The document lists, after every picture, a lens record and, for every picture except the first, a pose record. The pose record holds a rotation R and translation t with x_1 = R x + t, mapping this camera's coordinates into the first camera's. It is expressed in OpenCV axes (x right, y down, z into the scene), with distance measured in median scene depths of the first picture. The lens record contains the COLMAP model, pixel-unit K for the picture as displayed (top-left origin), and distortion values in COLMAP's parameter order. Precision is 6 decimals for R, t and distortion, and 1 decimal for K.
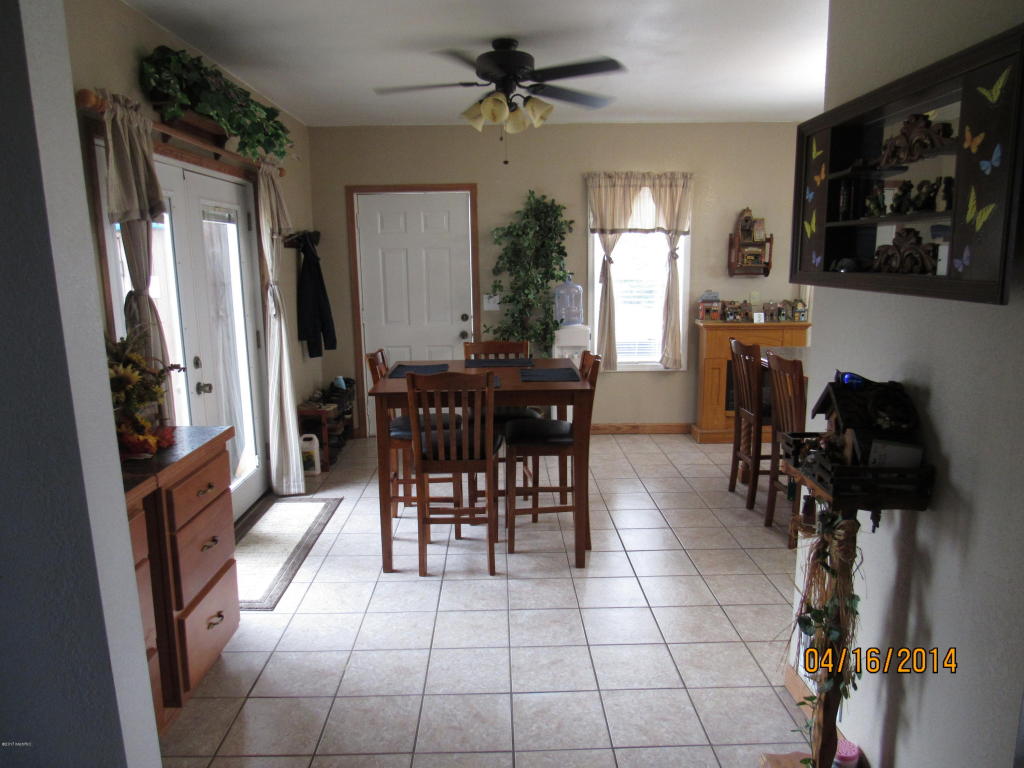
lens RADIAL K [[732.0, 0, 512.0], [0, 732.0, 384.0], [0, 0, 1]] dist [-0.027492, 0.003325]
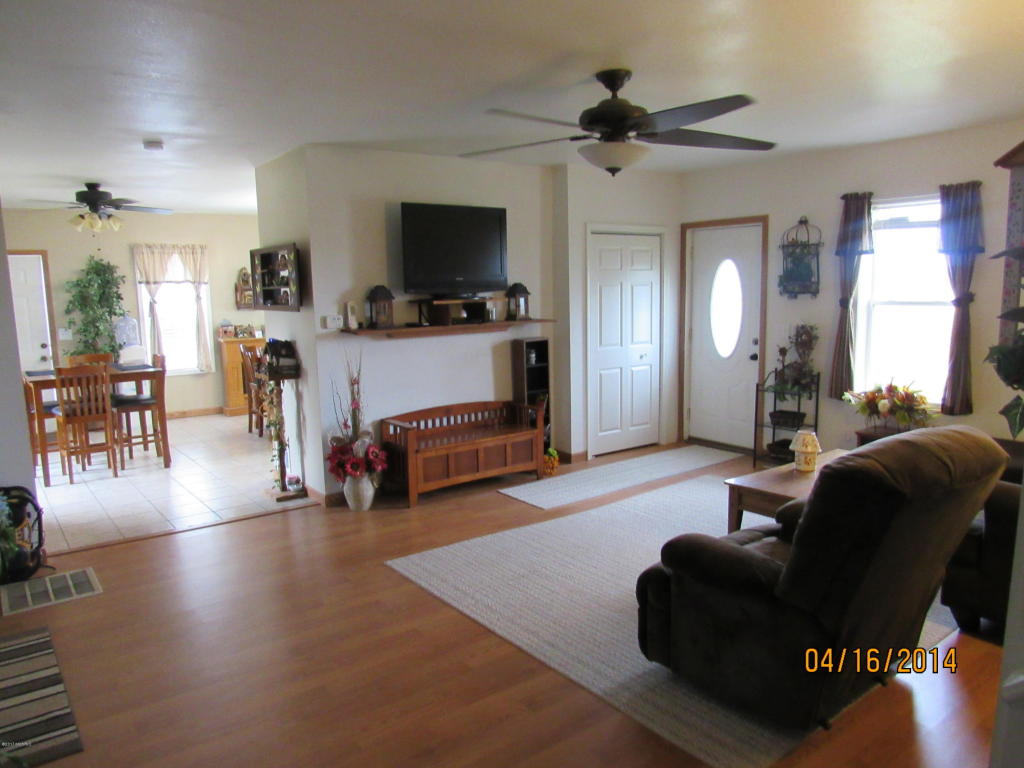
lens RADIAL K [[732.0, 0, 512.0], [0, 732.0, 384.0], [0, 0, 1]] dist [-0.027492, 0.003325]
pose [[0.808111, -0.087483, 0.582498, -0.159376], [0.115495, 0.993246, -0.011057, 0.100573], [-0.577597, 0.076211, 0.812757, -0.630766]]
